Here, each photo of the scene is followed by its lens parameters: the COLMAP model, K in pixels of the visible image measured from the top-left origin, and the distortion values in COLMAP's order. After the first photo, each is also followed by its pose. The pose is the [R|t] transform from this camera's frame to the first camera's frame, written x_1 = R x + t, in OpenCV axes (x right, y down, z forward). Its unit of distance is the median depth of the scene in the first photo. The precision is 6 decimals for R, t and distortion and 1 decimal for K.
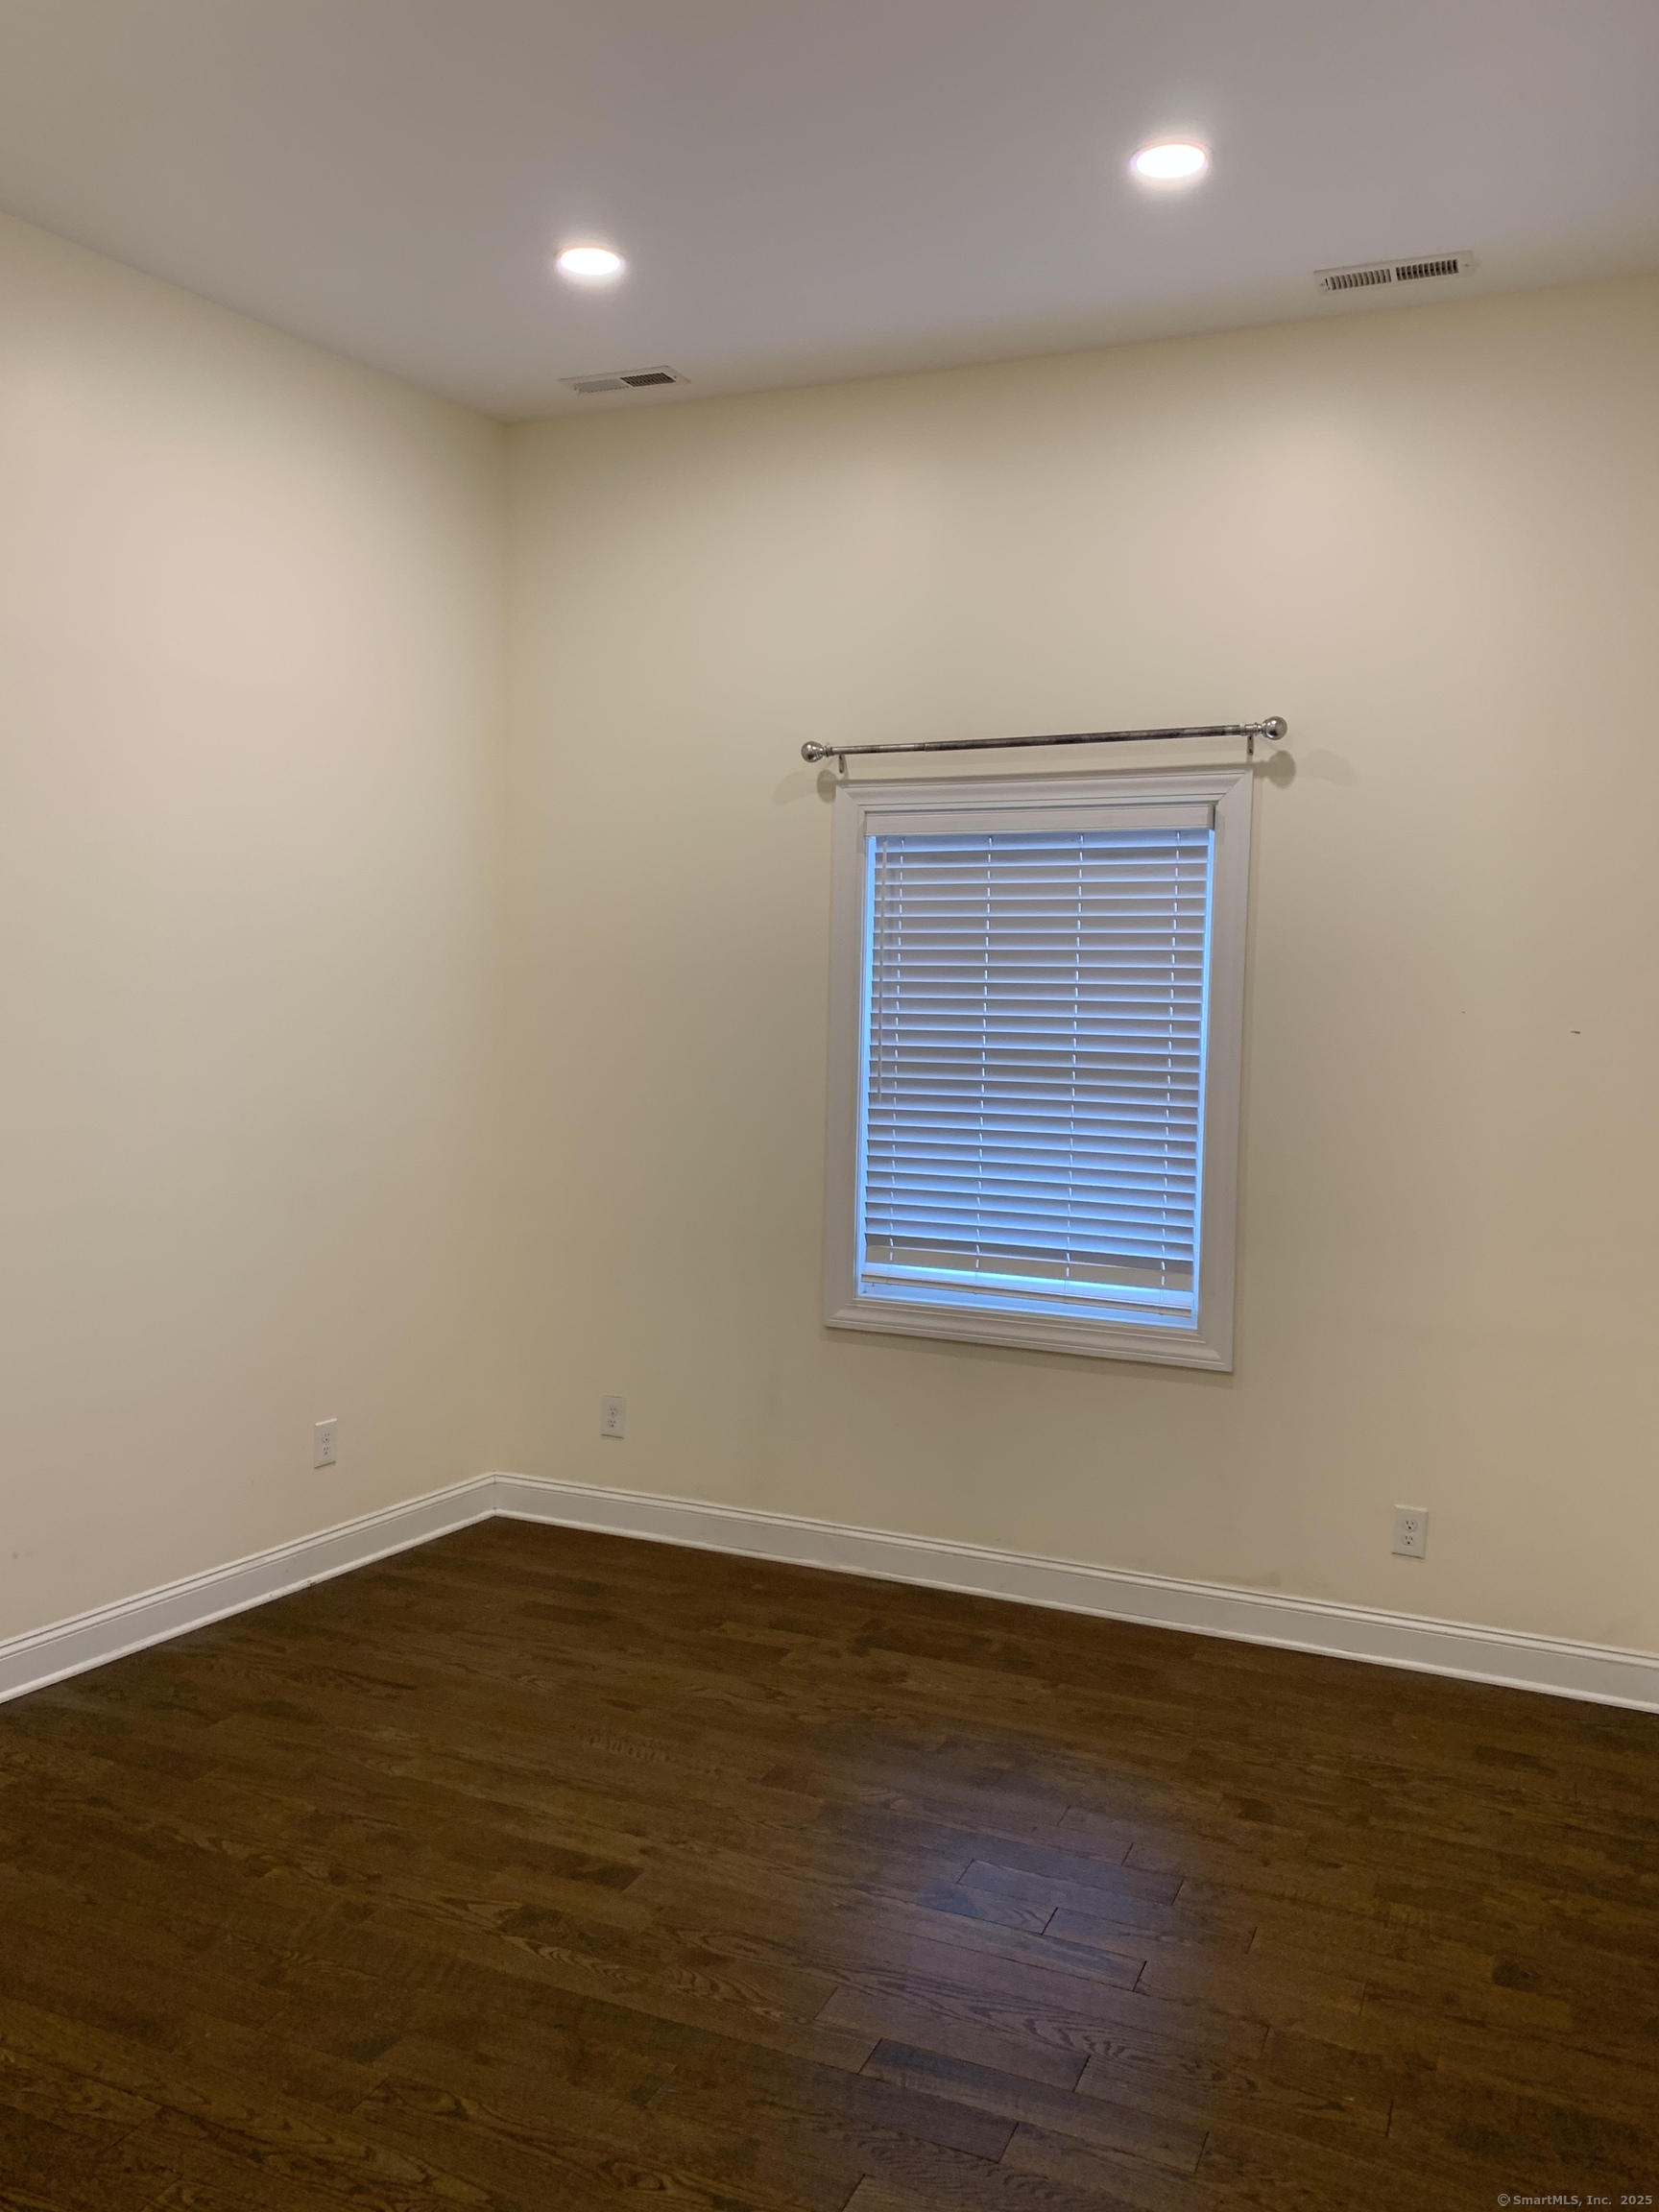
lens RADIAL K [[1704.4, 0, 851.9], [0, 1704.4, 1103.6], [0, 0, 1]] dist [0.031190, -0.050465]
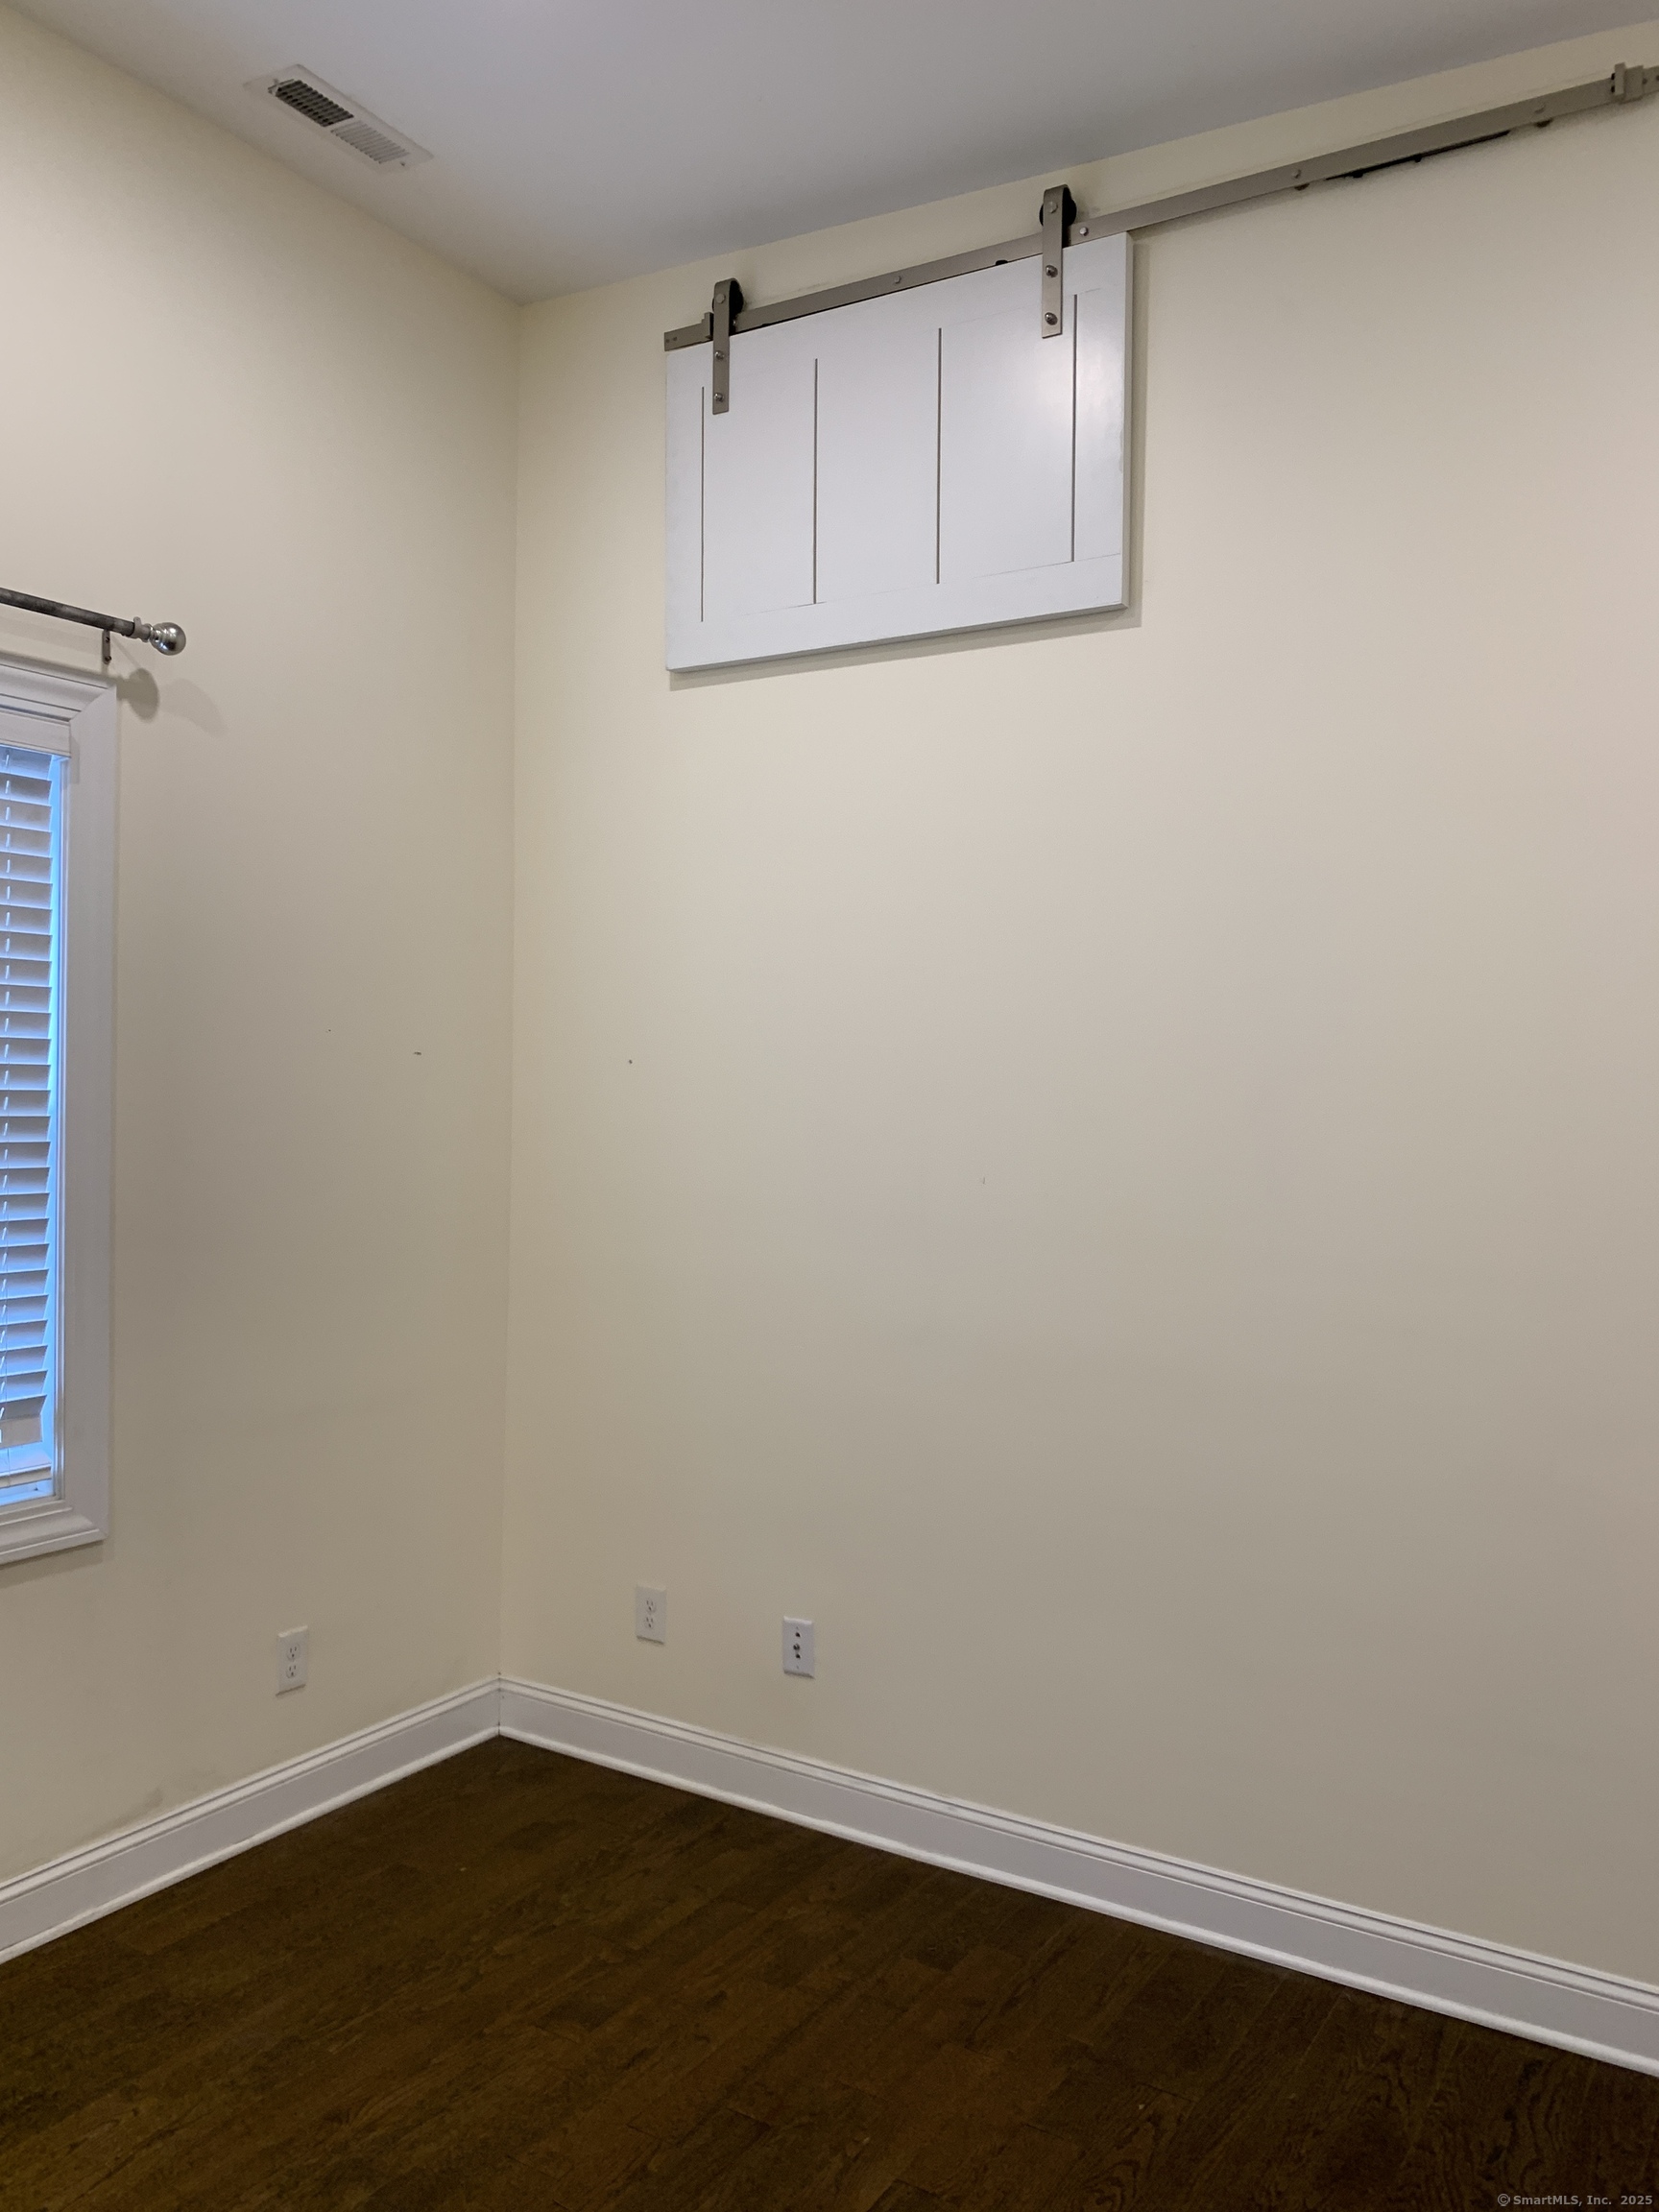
lens RADIAL K [[1704.4, 0, 851.9], [0, 1704.4, 1103.6], [0, 0, 1]] dist [0.031190, -0.050465]
pose [[0.113962, -0.039341, 0.992706, -0.442600], [0.022709, 0.999058, 0.036986, -0.041712], [-0.993226, 0.018329, 0.114748, 0.618168]]
